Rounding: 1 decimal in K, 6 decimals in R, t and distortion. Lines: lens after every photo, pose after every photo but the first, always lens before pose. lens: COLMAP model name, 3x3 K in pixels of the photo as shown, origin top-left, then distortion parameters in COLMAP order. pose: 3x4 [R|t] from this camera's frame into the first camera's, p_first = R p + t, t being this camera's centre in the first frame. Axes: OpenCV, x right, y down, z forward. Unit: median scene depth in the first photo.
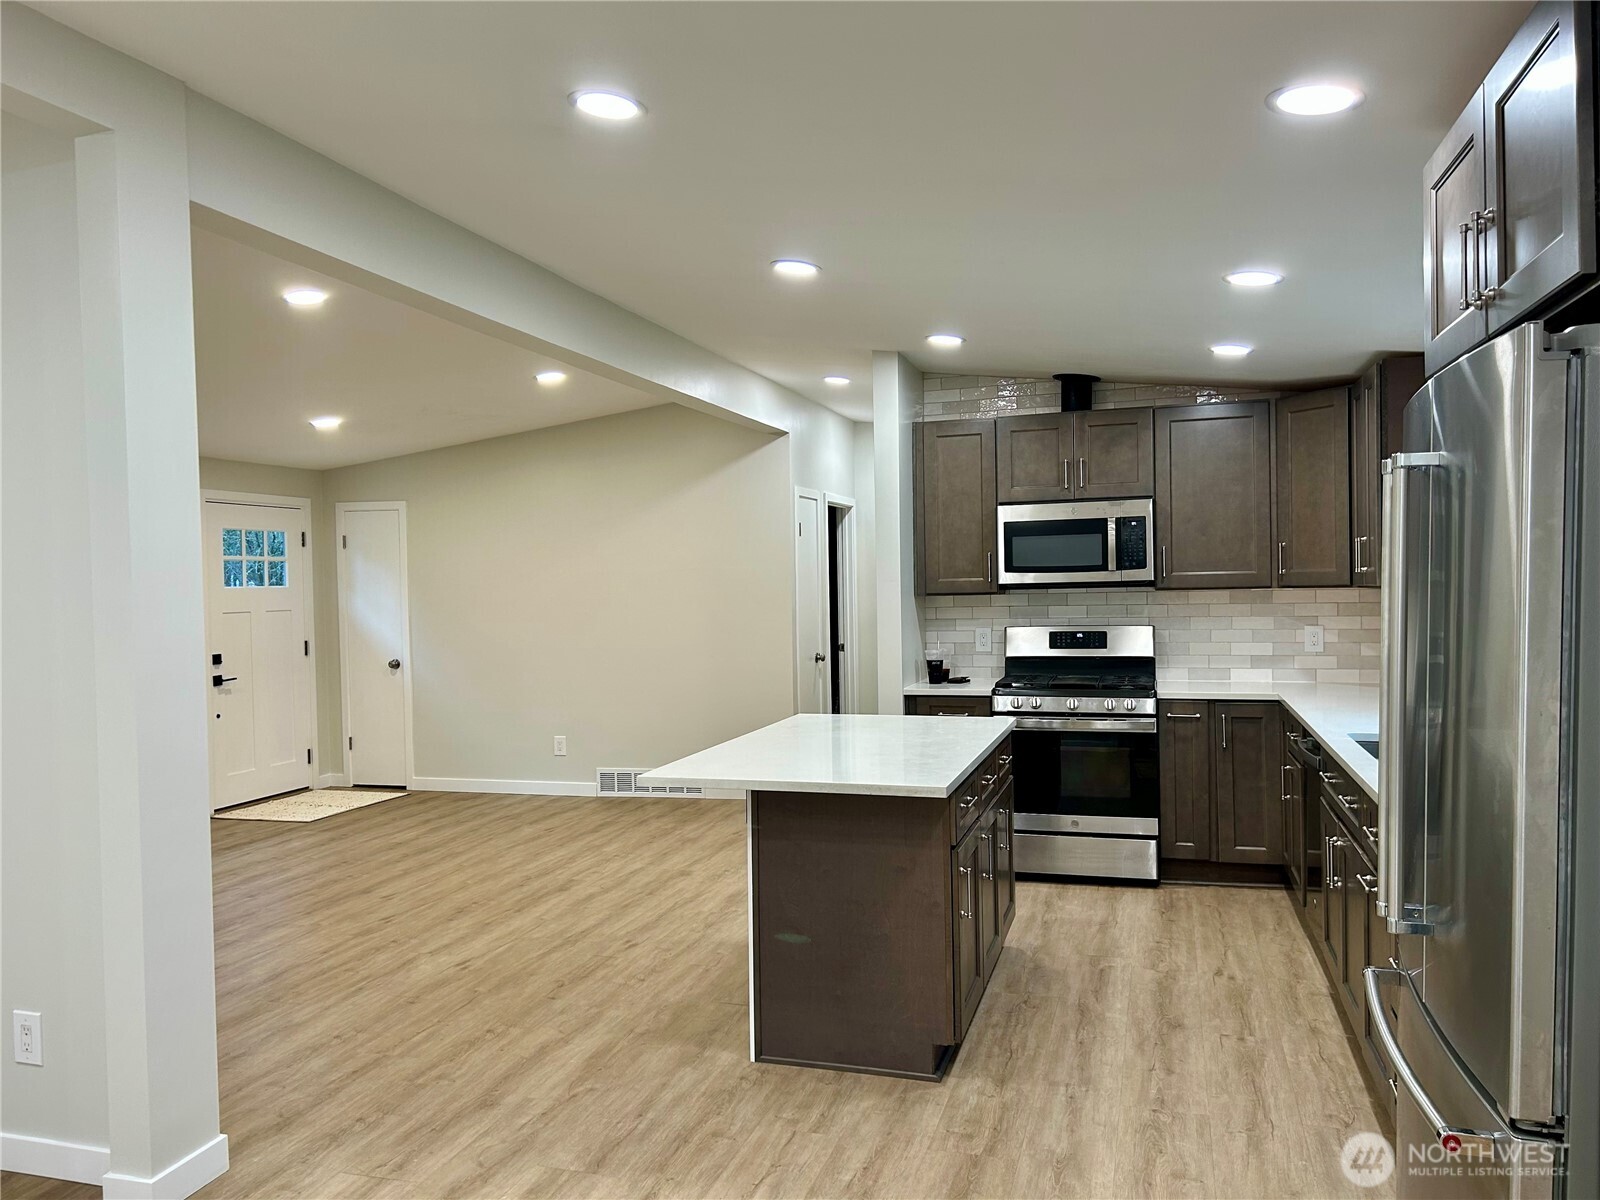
lens RADIAL K [[1198.0, 0, 798.5], [0, 1198.0, 599.6], [0, 0, 1]] dist [-0.009962, -0.007127]
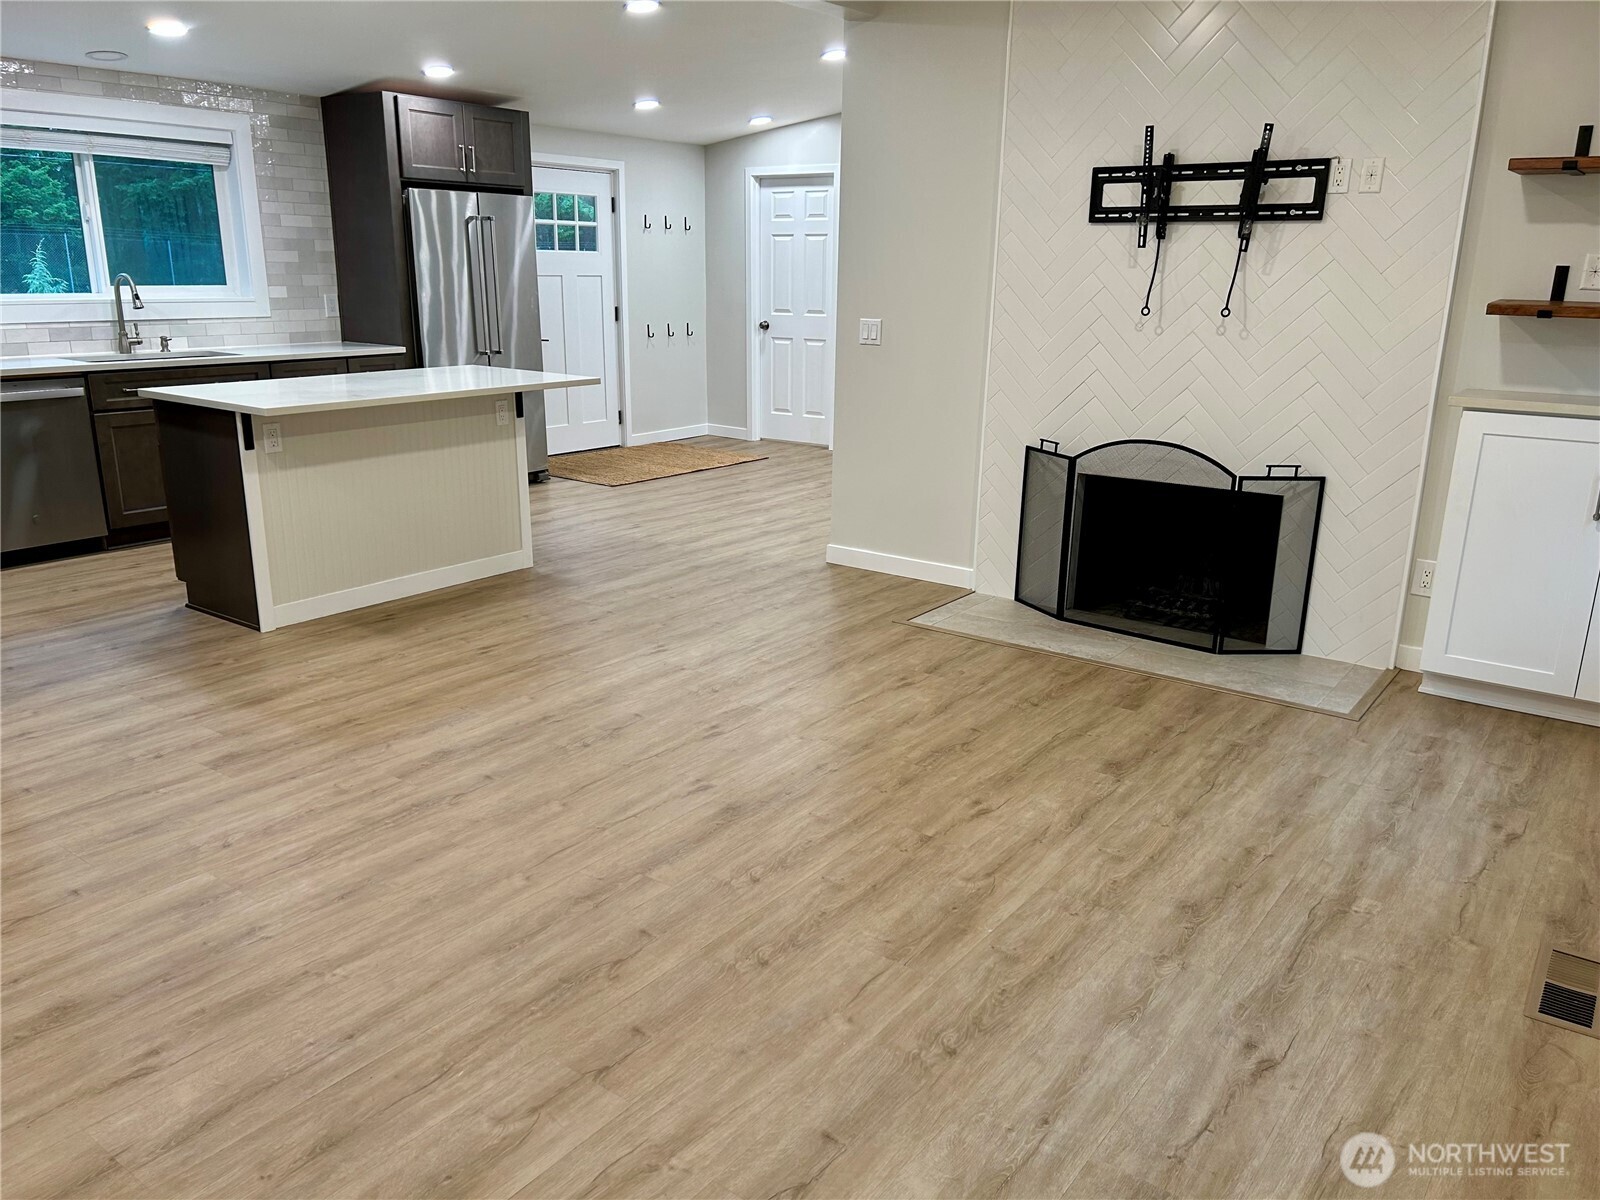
lens RADIAL K [[1198.0, 0, 801.6], [0, 1198.0, 603.4], [0, 0, 1]] dist [-0.009962, -0.007127]
pose [[-0.941236, -0.103580, 0.321475, -0.711043], [-0.009496, 0.959553, 0.281367, -0.015779], [-0.337616, 0.261780, -0.904150, 1.856585]]
